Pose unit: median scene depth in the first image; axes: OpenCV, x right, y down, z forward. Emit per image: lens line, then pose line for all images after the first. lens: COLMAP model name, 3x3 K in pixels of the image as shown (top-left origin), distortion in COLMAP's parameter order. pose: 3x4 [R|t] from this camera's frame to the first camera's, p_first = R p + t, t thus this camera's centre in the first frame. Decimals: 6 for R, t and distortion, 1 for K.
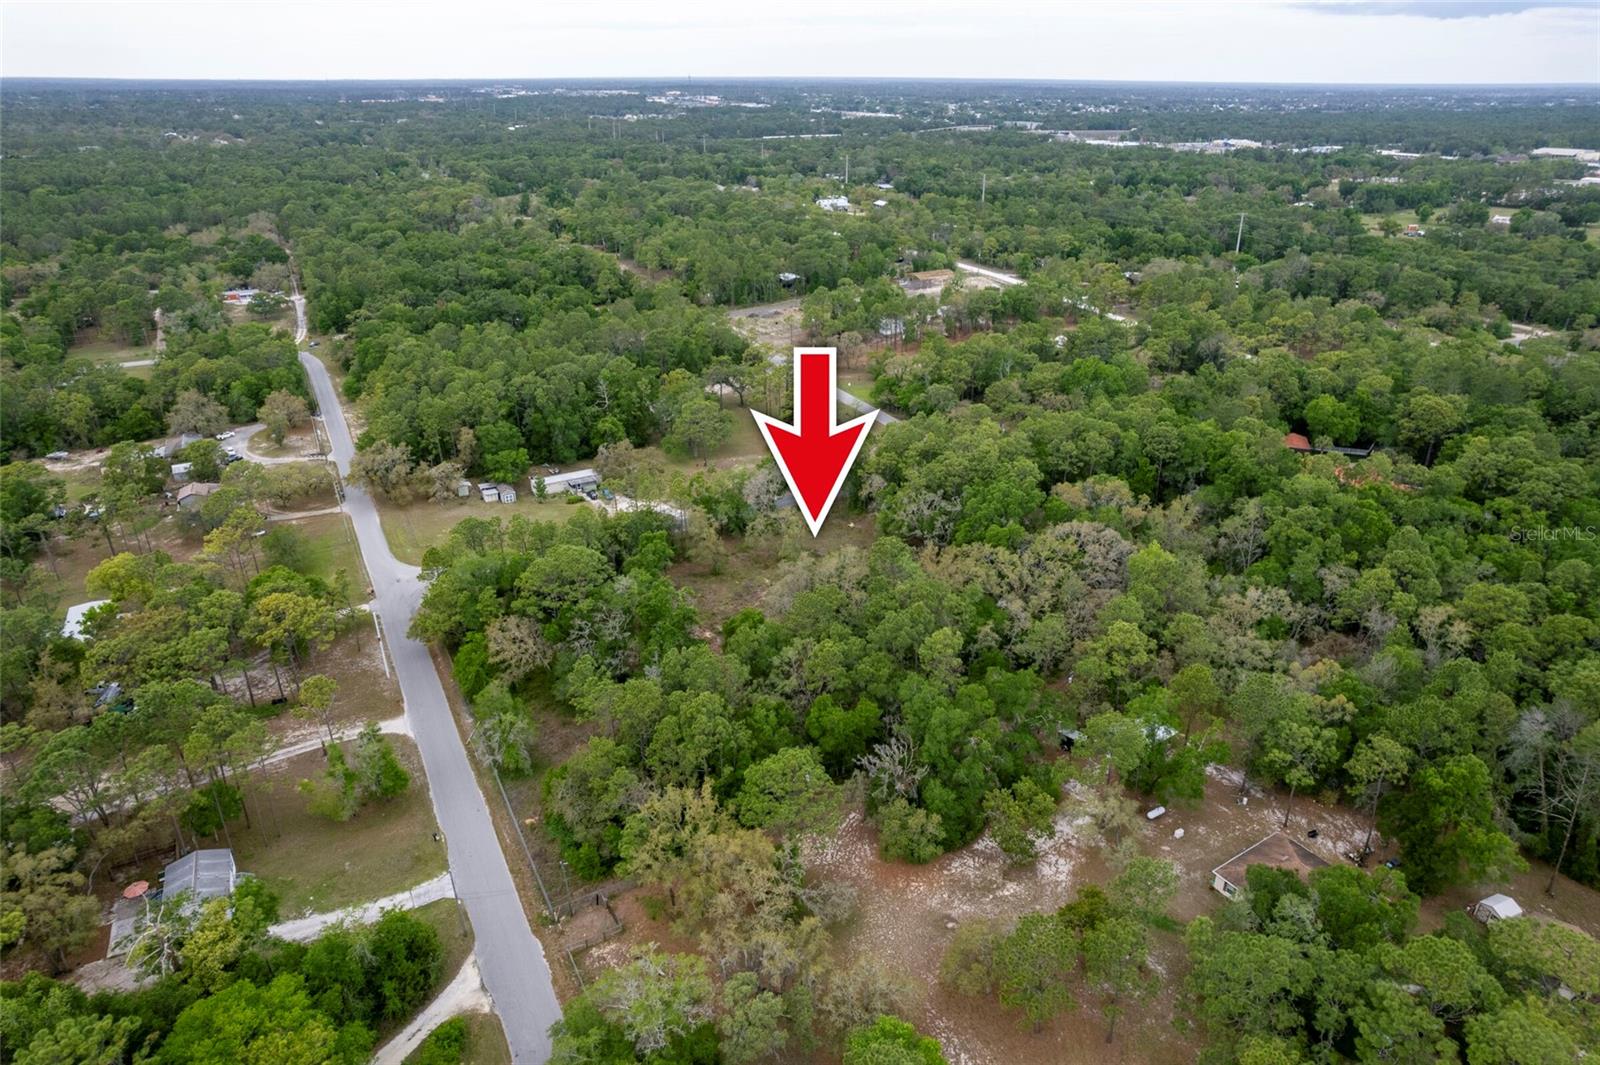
lens RADIAL K [[1021.6, 0, 806.9], [0, 1021.6, 543.6], [0, 0, 1]] dist [-0.077166, 0.069127]
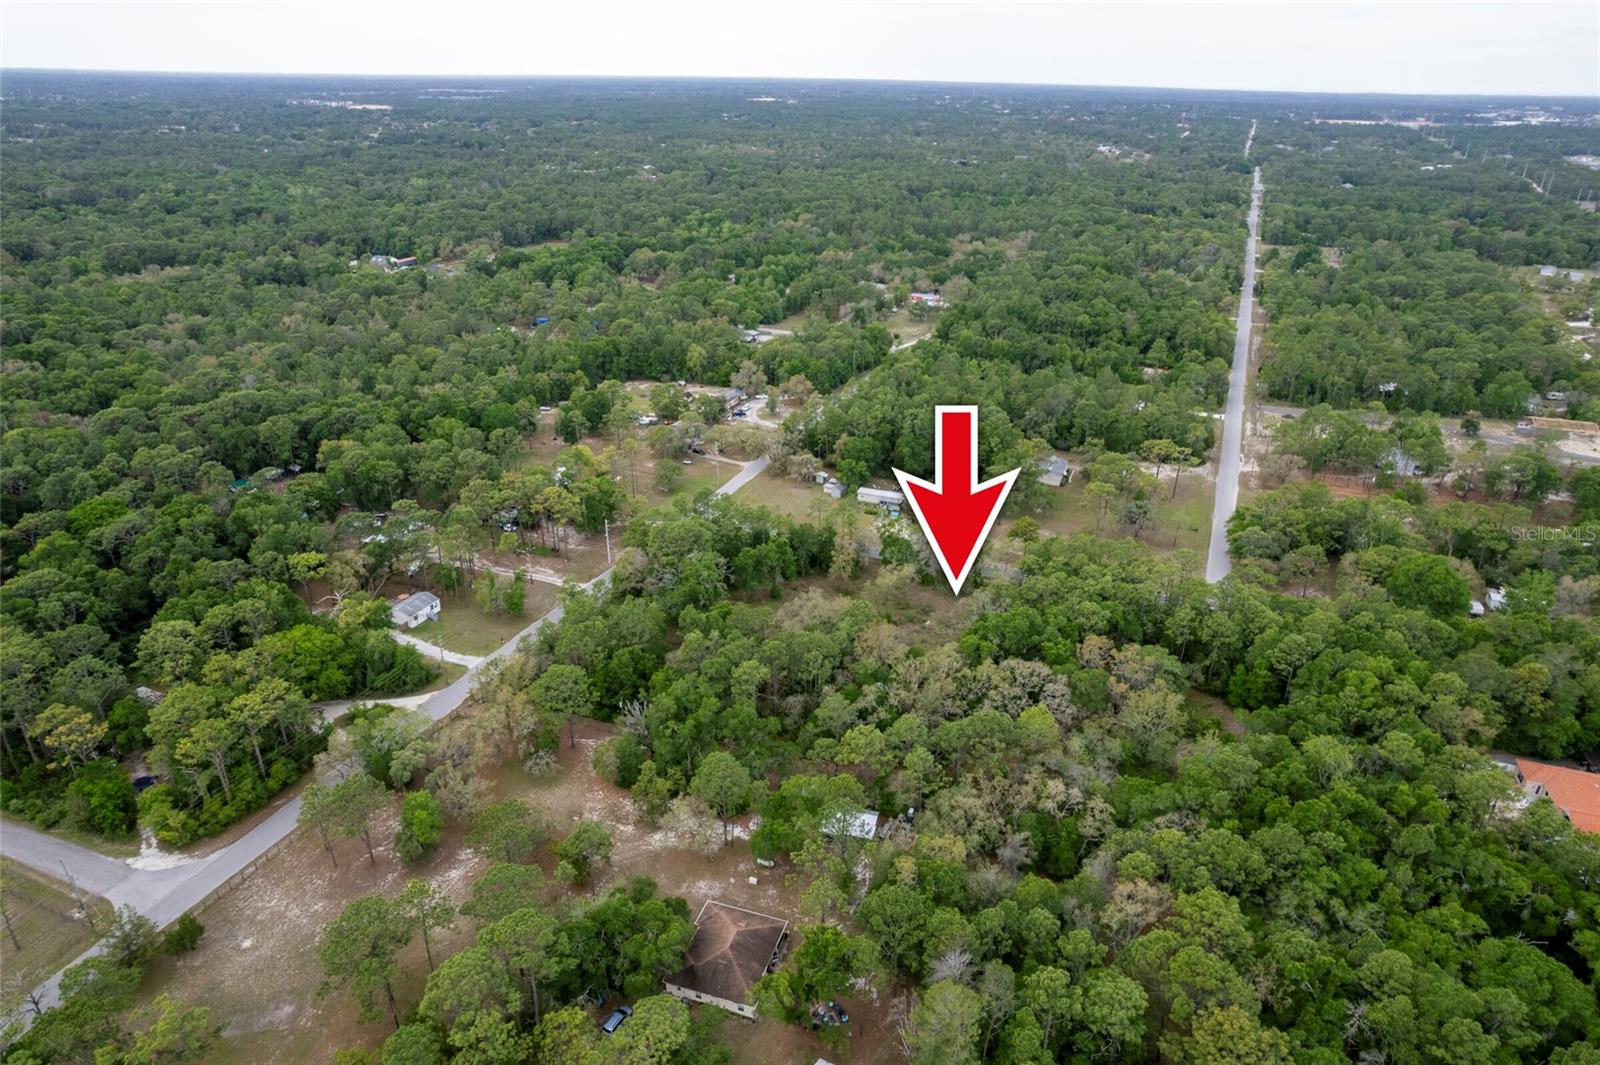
lens RADIAL K [[1021.6, 0, 795.9], [0, 1021.6, 538.2], [0, 0, 1]] dist [-0.077166, 0.069127]
pose [[0.630407, 0.330615, -0.702340, 0.644014], [-0.339666, 0.931039, 0.133394, -0.158351], [0.698008, 0.154468, 0.699232, 0.069240]]
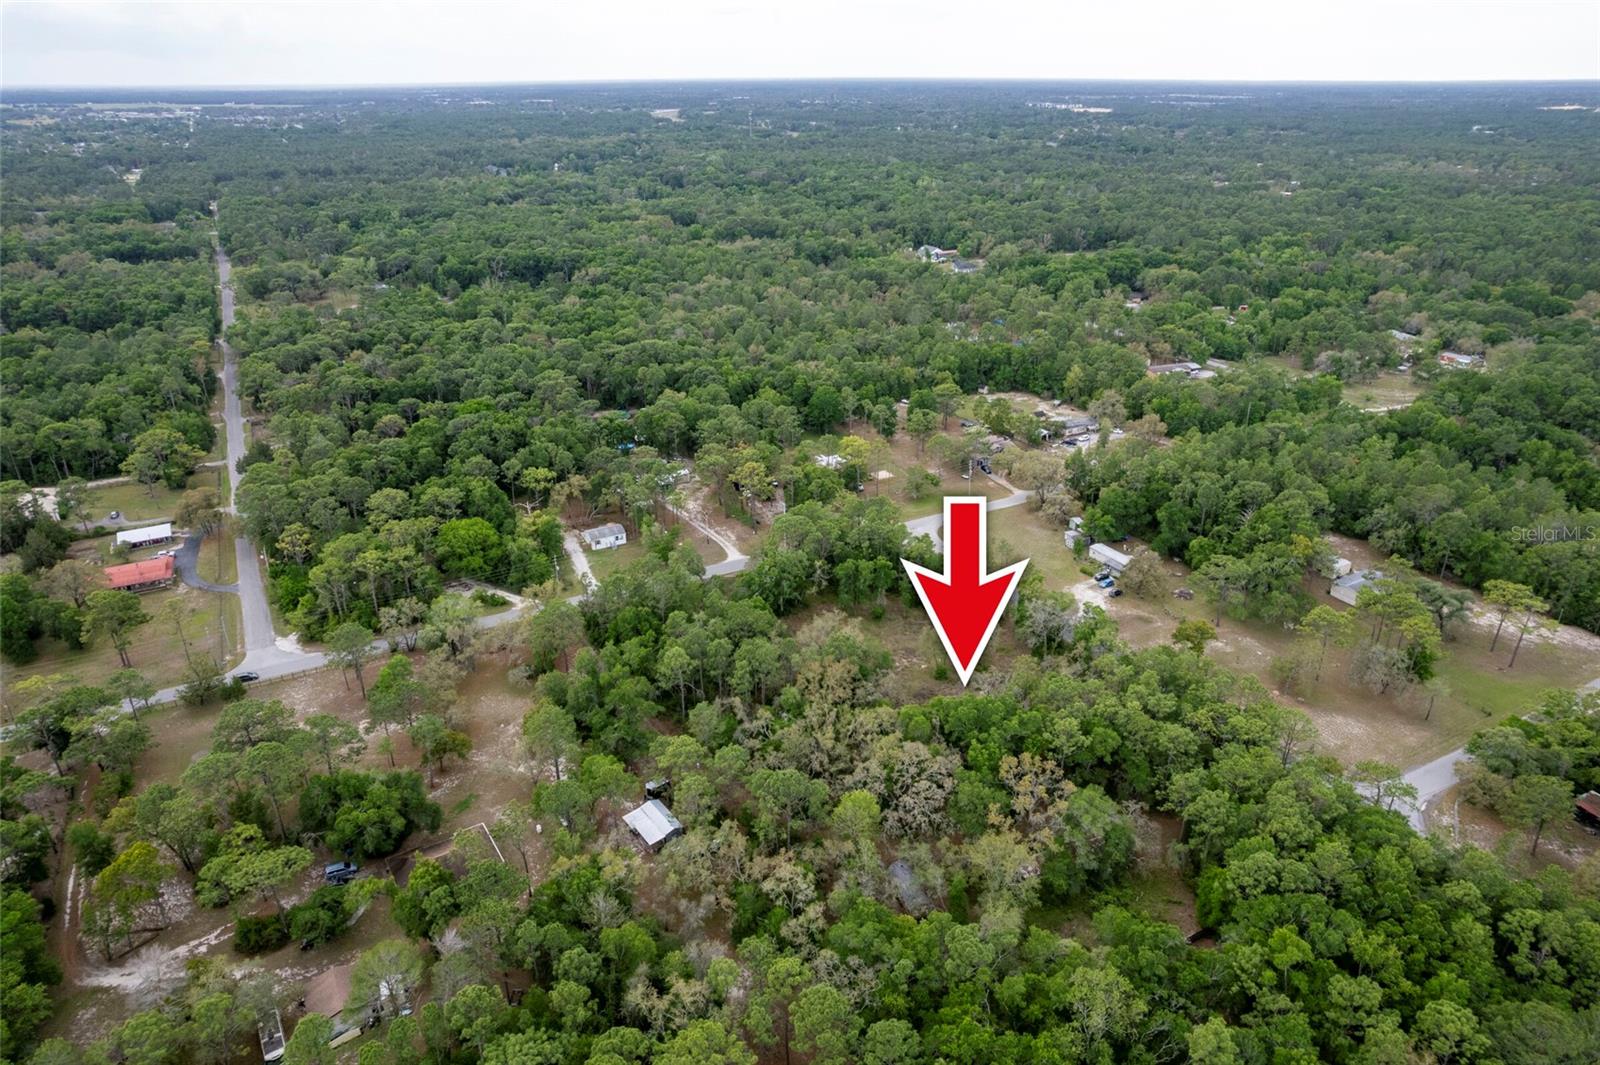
lens RADIAL K [[1021.6, 0, 798.0], [0, 1021.6, 539.0], [0, 0, 1]] dist [-0.077166, 0.069127]
pose [[-0.001639, 0.416507, -0.909131, 0.789626], [-0.421409, 0.824177, 0.378347, -0.366154], [0.906869, 0.383736, 0.174169, 0.521405]]
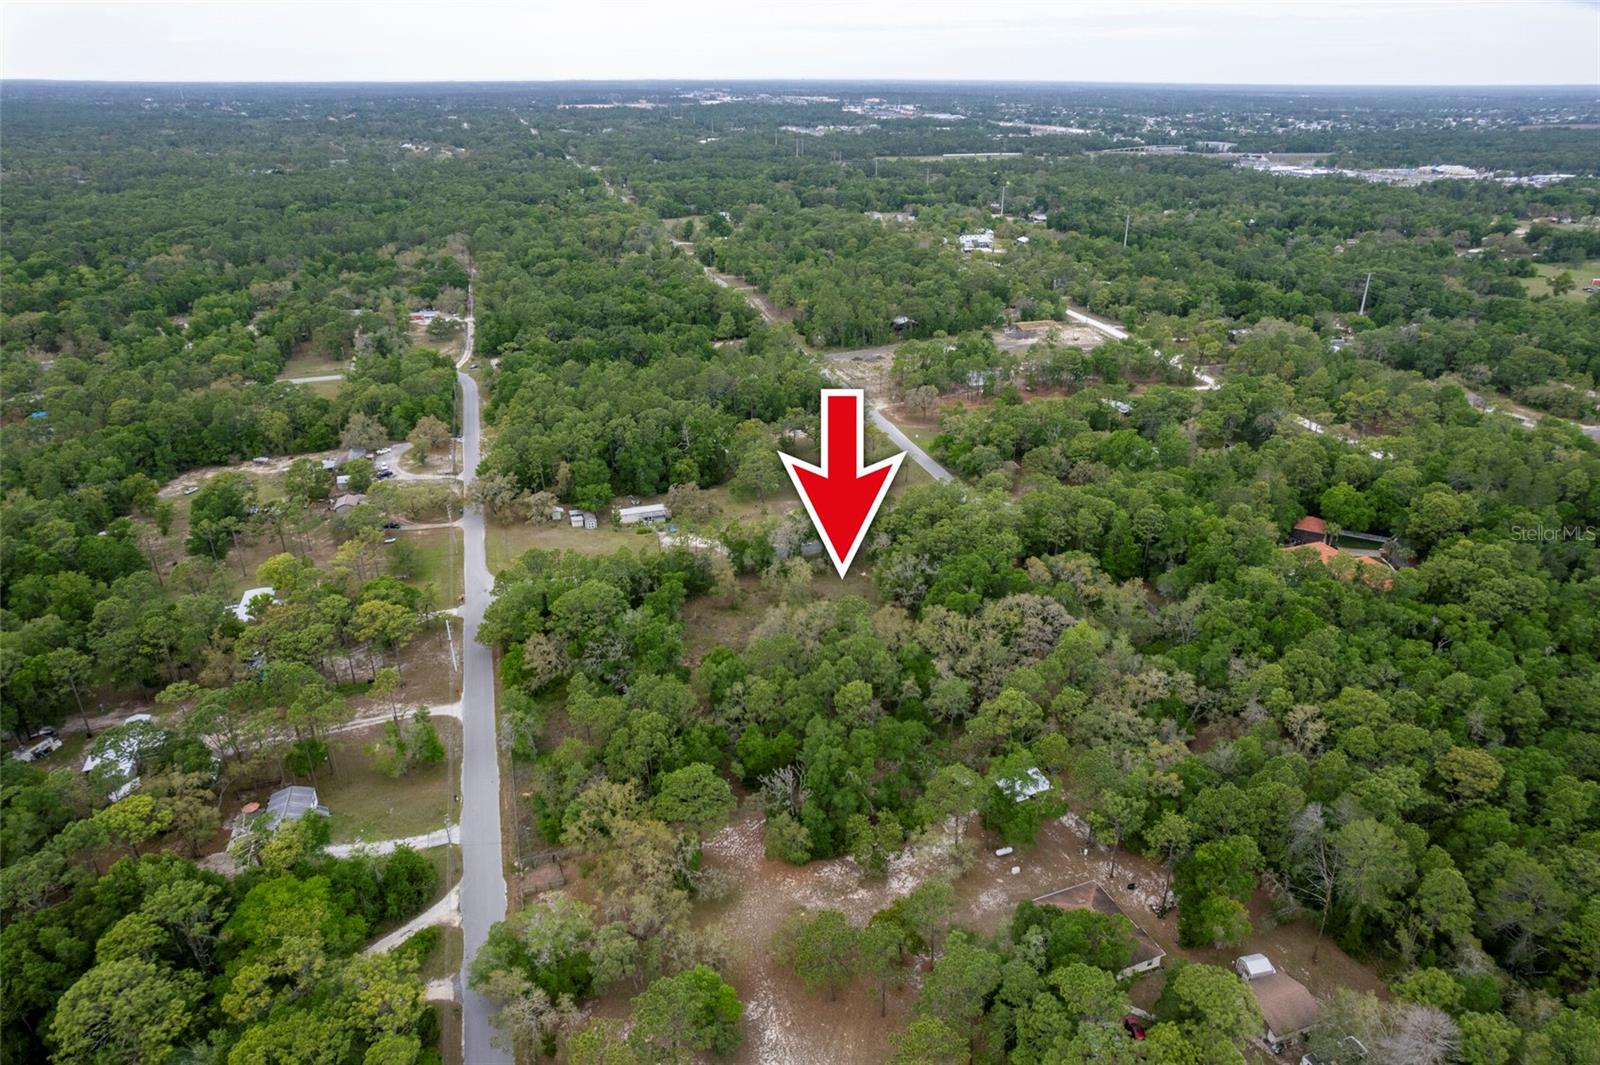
lens RADIAL K [[1021.6, 0, 803.1], [0, 1021.6, 542.2], [0, 0, 1]] dist [-0.077166, 0.069127]
pose [[0.981727, 0.079631, -0.172830, 0.170442], [-0.079986, 0.996784, 0.004925, -0.053602], [0.172666, 0.008989, 0.984939, -0.144797]]
